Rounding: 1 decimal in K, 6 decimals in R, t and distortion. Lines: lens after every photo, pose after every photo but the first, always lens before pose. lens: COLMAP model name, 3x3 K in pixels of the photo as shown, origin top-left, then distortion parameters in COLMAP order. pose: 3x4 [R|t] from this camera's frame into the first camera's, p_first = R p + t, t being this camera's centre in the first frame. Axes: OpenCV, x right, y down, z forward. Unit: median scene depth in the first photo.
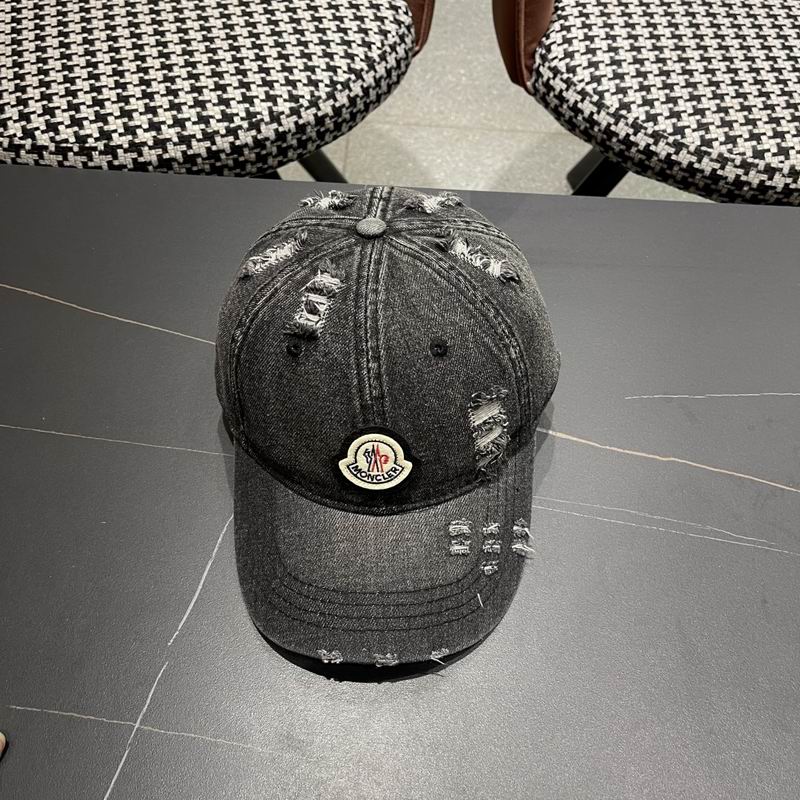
lens RADIAL K [[841.3, 0, 413.0], [0, 841.3, 403.5], [0, 0, 1]] dist [0.021776, 0.000000]
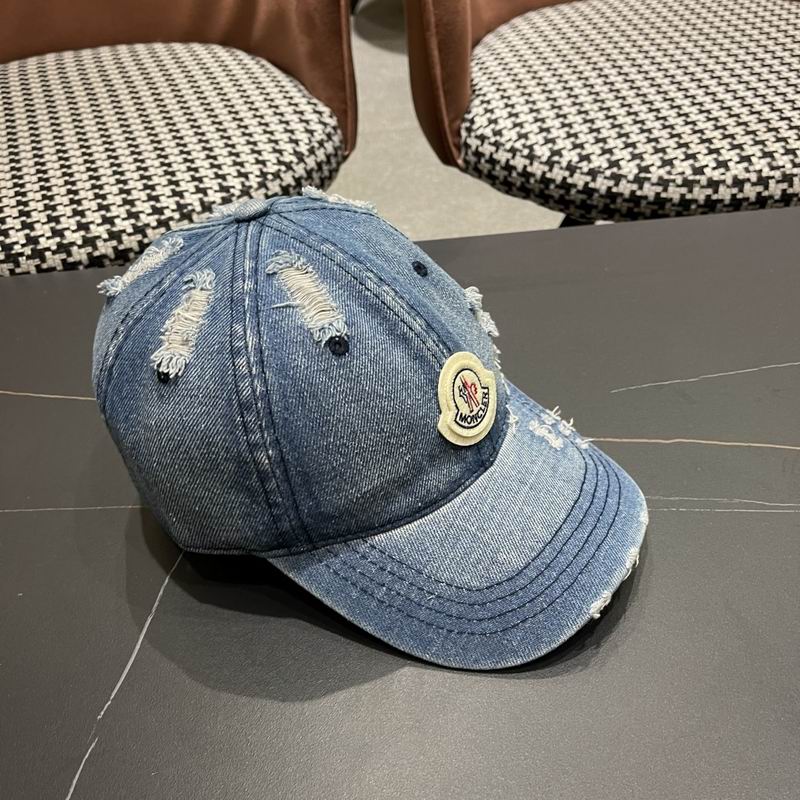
lens RADIAL K [[841.3, 0, 406.0], [0, 841.3, 404.7], [0, 0, 1]] dist [0.021776, 0.000000]
pose [[0.989426, -0.143608, 0.020322, 0.013065], [0.144168, 0.958449, -0.246152, 0.155398], [0.015871, 0.246479, 0.969018, 0.107336]]
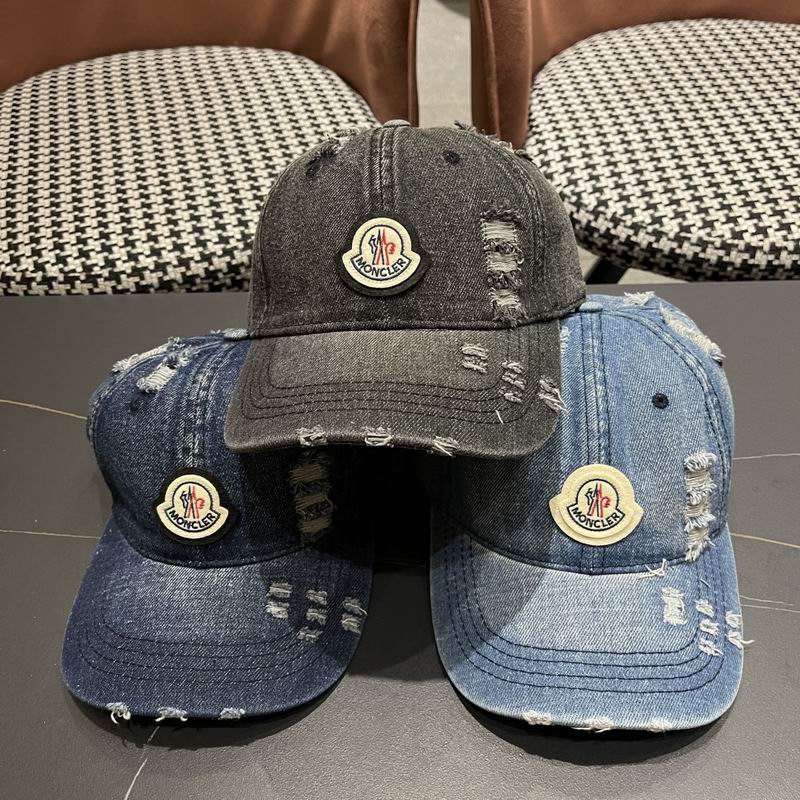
lens RADIAL K [[841.3, 0, 404.6], [0, 841.3, 400.8], [0, 0, 1]] dist [0.021776, 0.000000]
pose [[0.996604, -0.066314, -0.048816, 0.043630], [0.056147, 0.980898, -0.186243, 0.067499], [0.060234, 0.182869, 0.981290, 0.011223]]
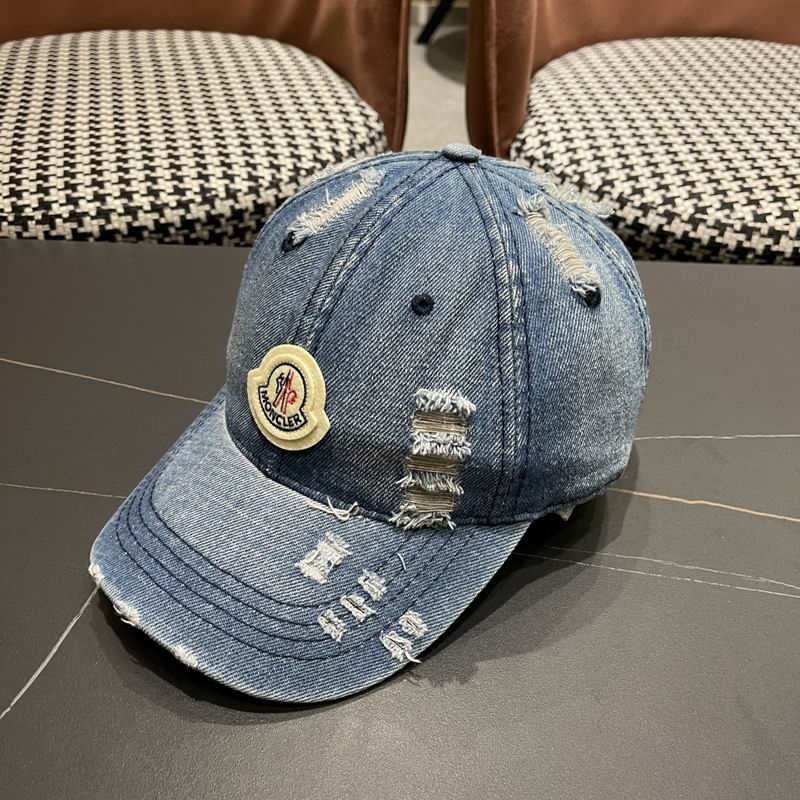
lens RADIAL K [[841.3, 0, 399.1], [0, 841.3, 406.8], [0, 0, 1]] dist [0.021776, 0.000000]
pose [[0.999710, -0.013010, -0.020255, 0.037019], [0.006664, 0.958076, -0.286435, 0.152493], [0.023132, 0.286217, 0.957886, 0.177402]]
